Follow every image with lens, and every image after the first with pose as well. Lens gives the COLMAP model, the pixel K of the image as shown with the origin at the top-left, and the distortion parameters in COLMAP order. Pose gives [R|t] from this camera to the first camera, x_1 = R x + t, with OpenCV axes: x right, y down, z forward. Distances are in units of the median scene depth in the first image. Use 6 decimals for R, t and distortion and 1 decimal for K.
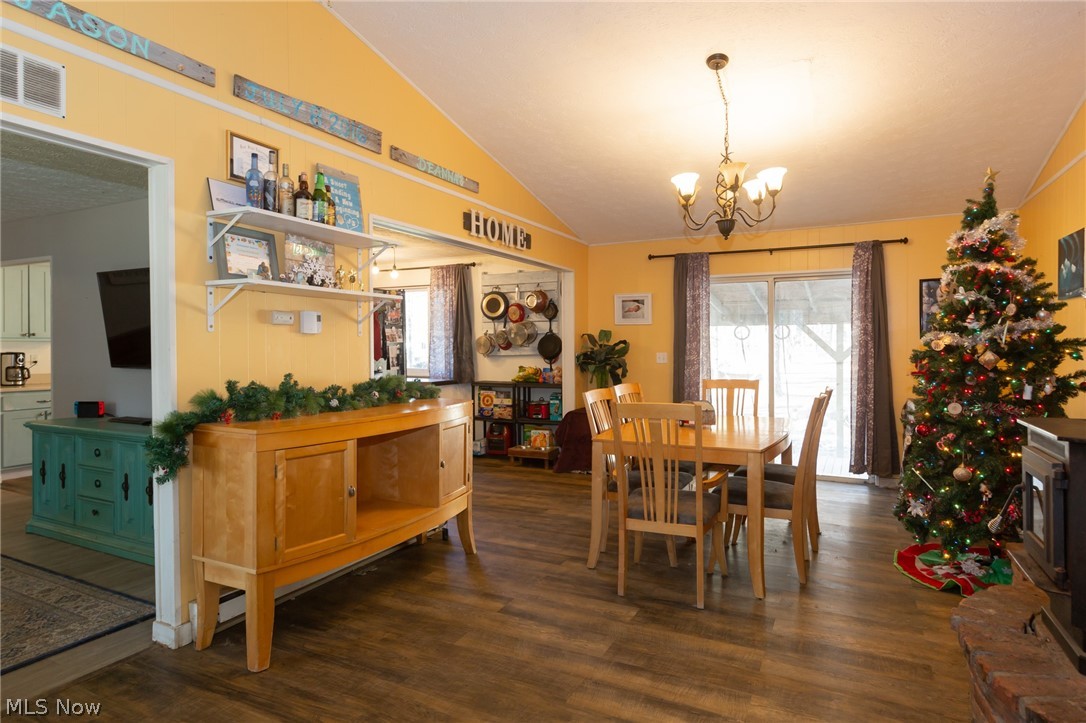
lens RADIAL K [[600.3, 0, 531.8], [0, 600.3, 346.8], [0, 0, 1]] dist [0.029669, -0.000074]
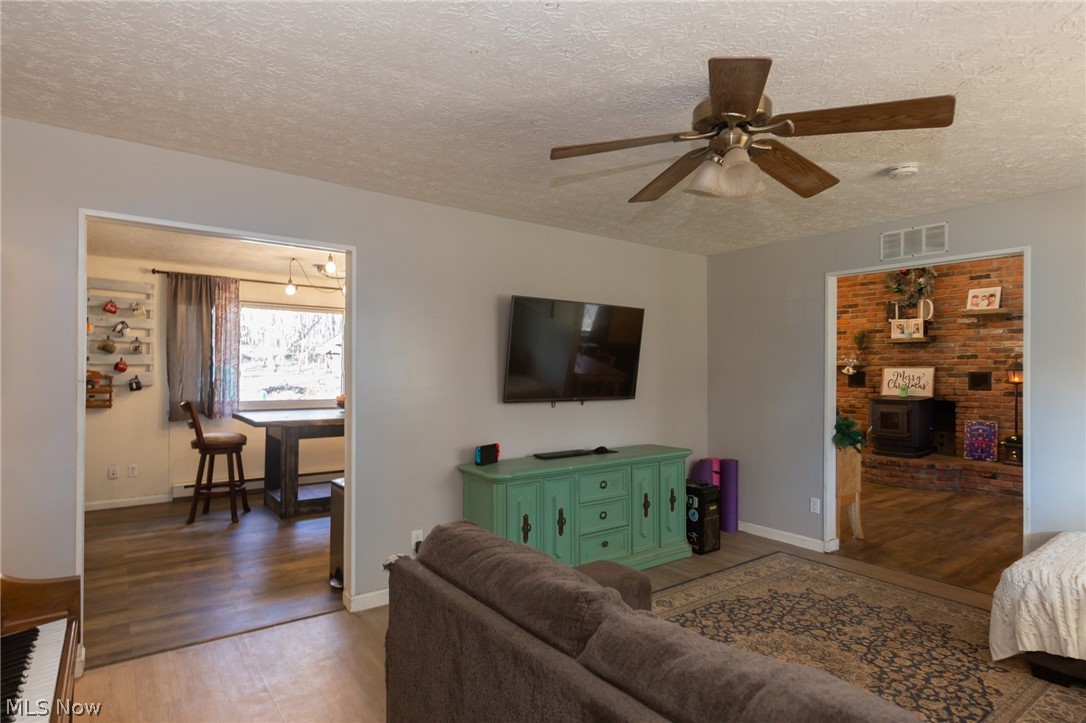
lens RADIAL K [[577.4, 0, 538.3], [0, 577.4, 367.0], [0, 0, 1]] dist [0.006664, 0.000813]
pose [[0.443065, 0.007040, 0.896462, -1.558118], [-0.006312, 0.999969, -0.004734, -0.017284], [-0.896467, -0.003561, 0.443095, 0.648231]]
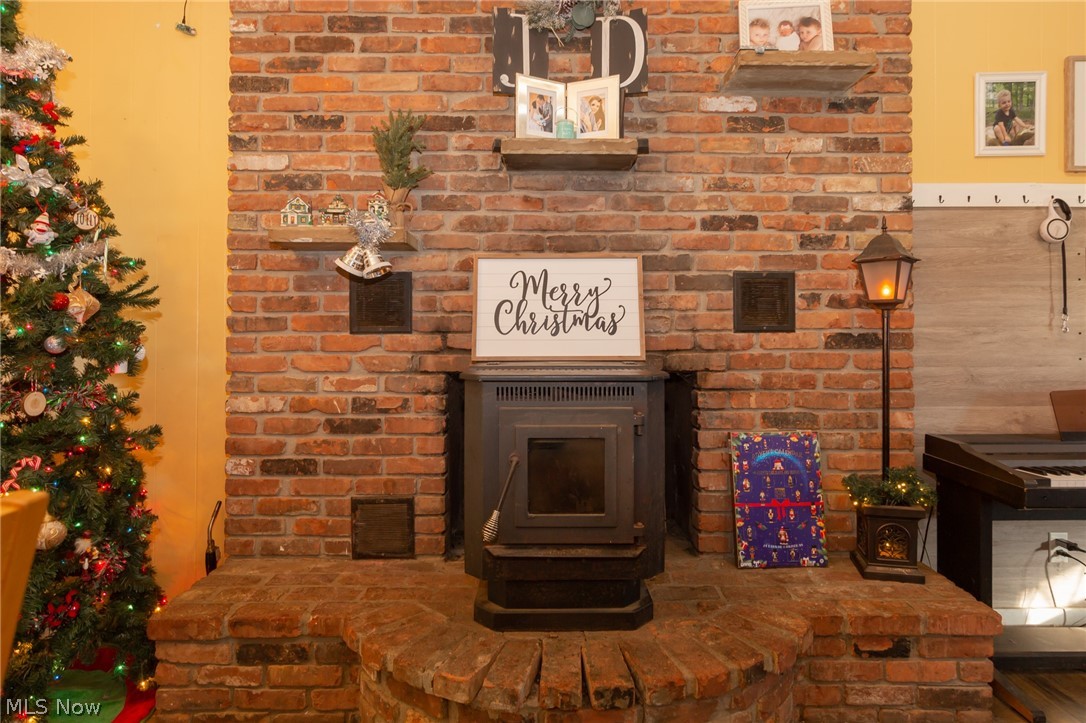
lens RADIAL K [[634.2, 0, 542.9], [0, 634.2, 323.2], [0, 0, 1]] dist [0.005857, 0.000850]
pose [[-0.464456, 0.021363, 0.885339, 0.045752], [-0.000153, 0.999707, -0.024203, 0.038121], [-0.885596, -0.011377, -0.464316, 0.681670]]
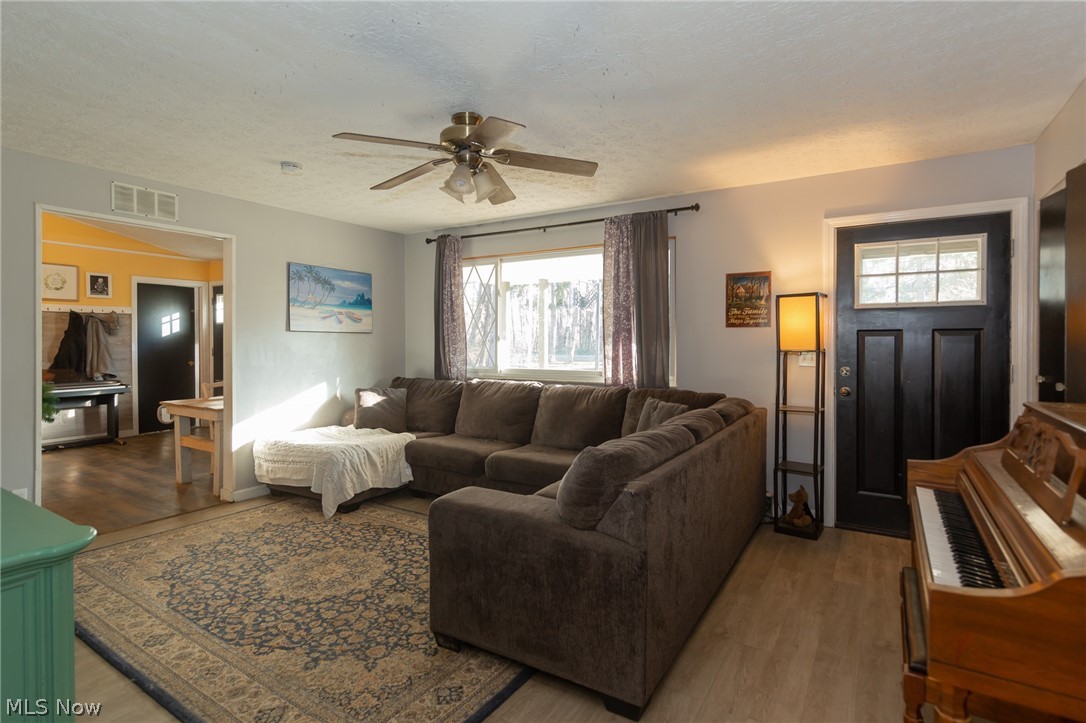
lens RADIAL K [[538.0, 0, 539.5], [0, 538.0, 349.0], [0, 0, 1]] dist [-0.000955, -0.000321]
pose [[-0.996013, 0.000152, 0.089212, -1.181260], [0.001228, 0.999927, 0.012007, 0.007178], [-0.089204, 0.012069, -0.995940, 1.365264]]
